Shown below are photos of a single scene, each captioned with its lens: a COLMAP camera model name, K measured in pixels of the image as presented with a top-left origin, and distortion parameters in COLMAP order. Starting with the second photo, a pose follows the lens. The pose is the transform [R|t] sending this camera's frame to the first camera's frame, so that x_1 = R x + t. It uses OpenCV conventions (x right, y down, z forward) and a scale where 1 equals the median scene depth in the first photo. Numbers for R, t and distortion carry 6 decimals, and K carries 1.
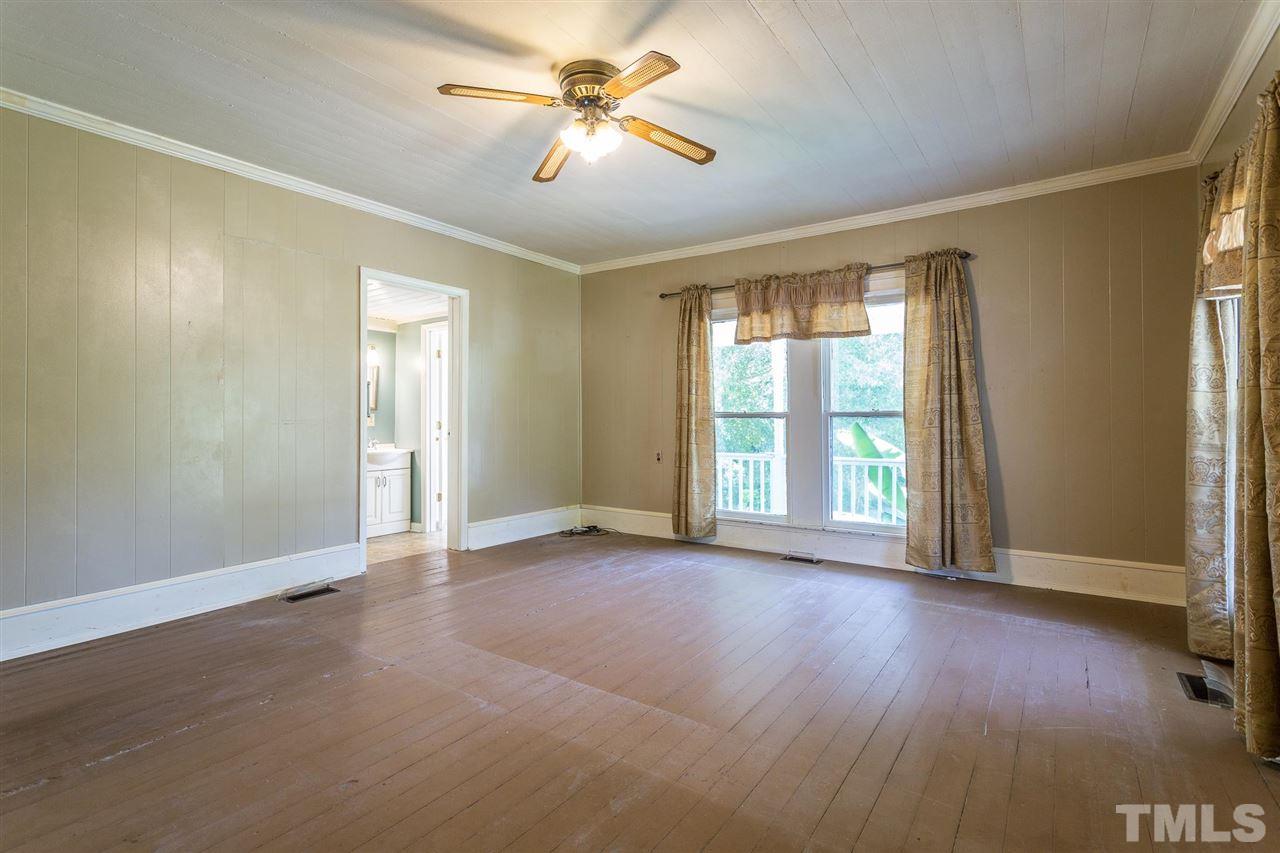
lens RADIAL K [[611.3, 0, 630.3], [0, 611.3, 429.8], [0, 0, 1]] dist [0.001282, 0.000437]
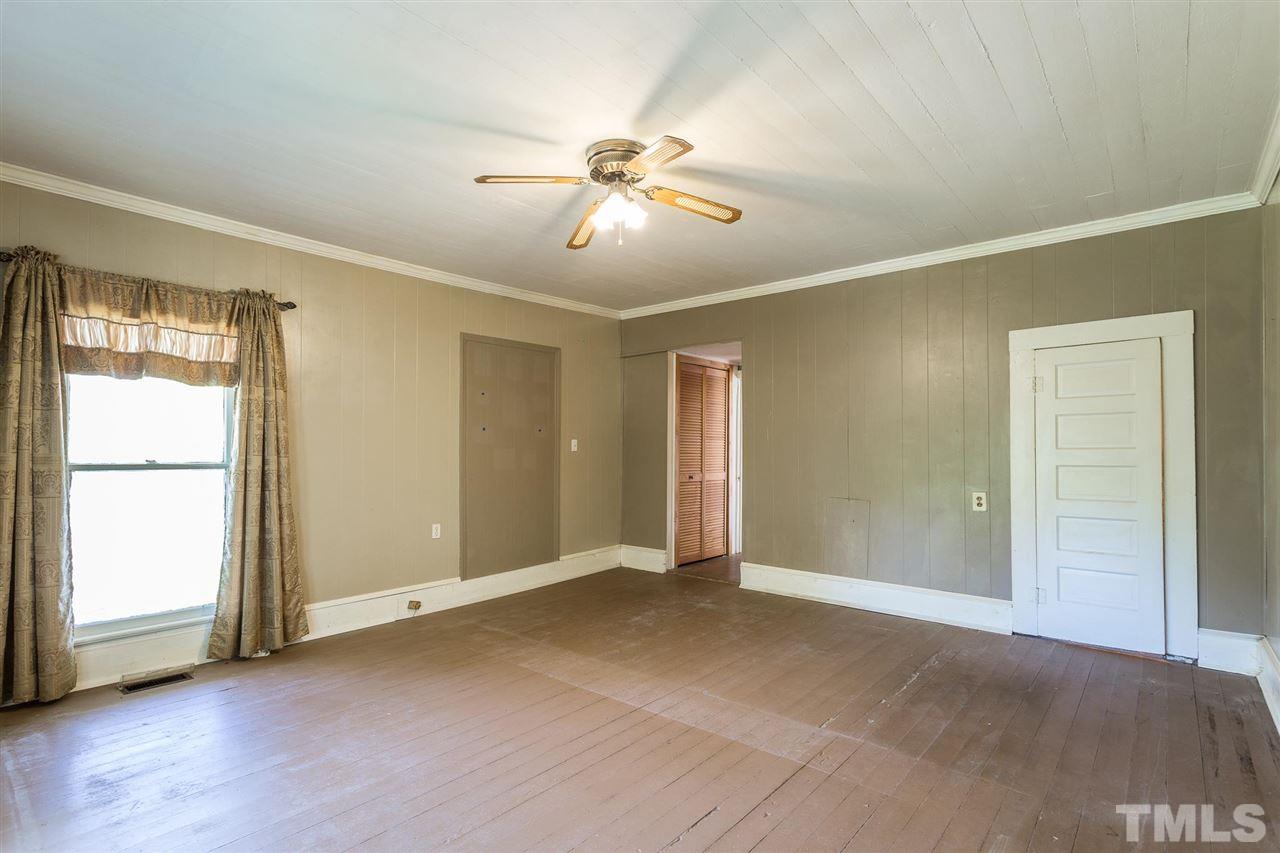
lens RADIAL K [[611.3, 0, 630.3], [0, 611.3, 429.8], [0, 0, 1]] dist [0.001282, 0.000437]
pose [[-0.995388, 0.008403, 0.095559, -0.194694], [0.007100, 0.999877, -0.013974, -0.090503], [-0.095665, -0.013231, -0.995326, 2.174662]]
